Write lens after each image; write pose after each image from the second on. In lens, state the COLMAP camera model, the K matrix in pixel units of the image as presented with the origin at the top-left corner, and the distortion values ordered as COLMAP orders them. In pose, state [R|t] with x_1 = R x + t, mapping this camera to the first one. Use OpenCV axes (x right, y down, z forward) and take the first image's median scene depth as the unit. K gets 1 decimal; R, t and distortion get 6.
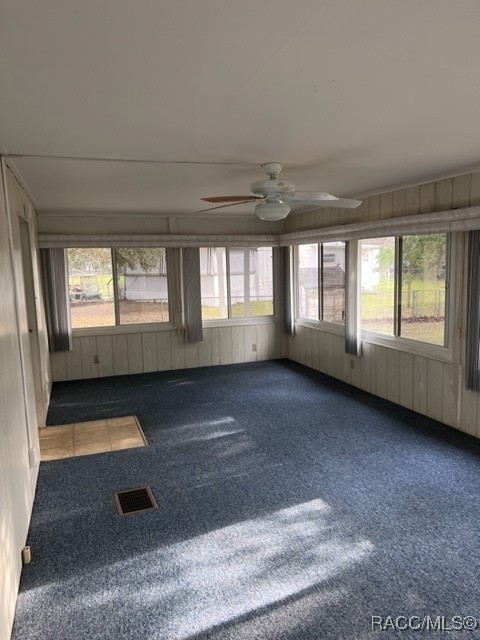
lens RADIAL K [[478.4, 0, 242.5], [0, 478.4, 322.3], [0, 0, 1]] dist [0.066509, -0.085920]
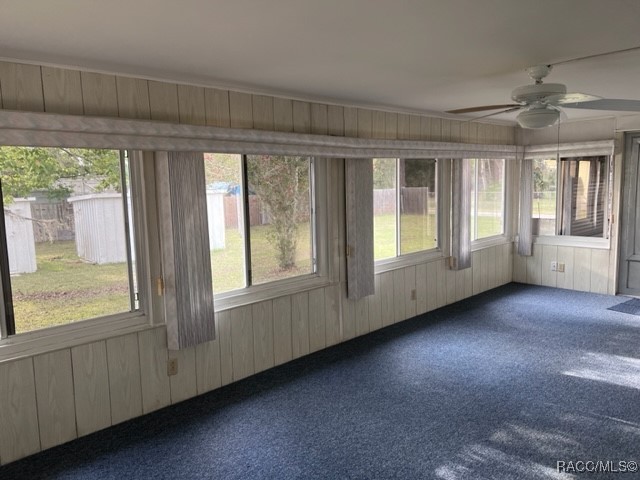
lens RADIAL K [[478.4, 0, 317.5], [0, 478.4, 236.1], [0, 0, 1]] dist [0.066509, -0.085920]
pose [[-0.406984, -0.063603, 0.911218, -0.424908], [0.147830, 0.979836, 0.134419, -0.139786], [-0.901394, 0.189411, -0.389375, 1.239448]]
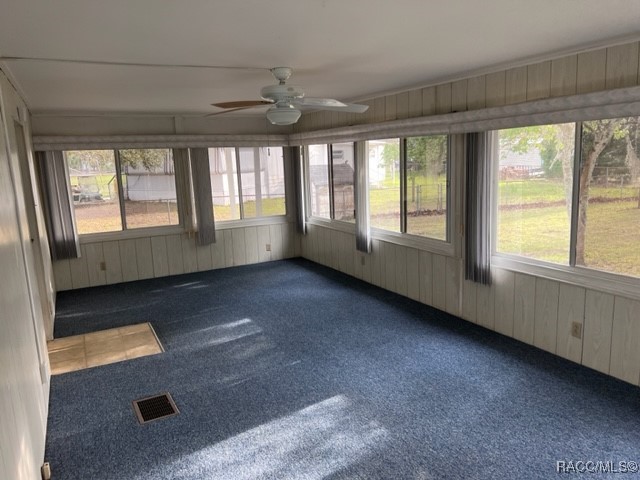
lens RADIAL K [[478.4, 0, 317.5], [0, 478.4, 236.1], [0, 0, 1]] dist [0.066509, -0.085920]
pose [[0.990545, -0.034248, 0.132844, -0.007074], [0.029246, 0.998795, 0.039418, -0.011008], [-0.134034, -0.035160, 0.990353, -0.017680]]
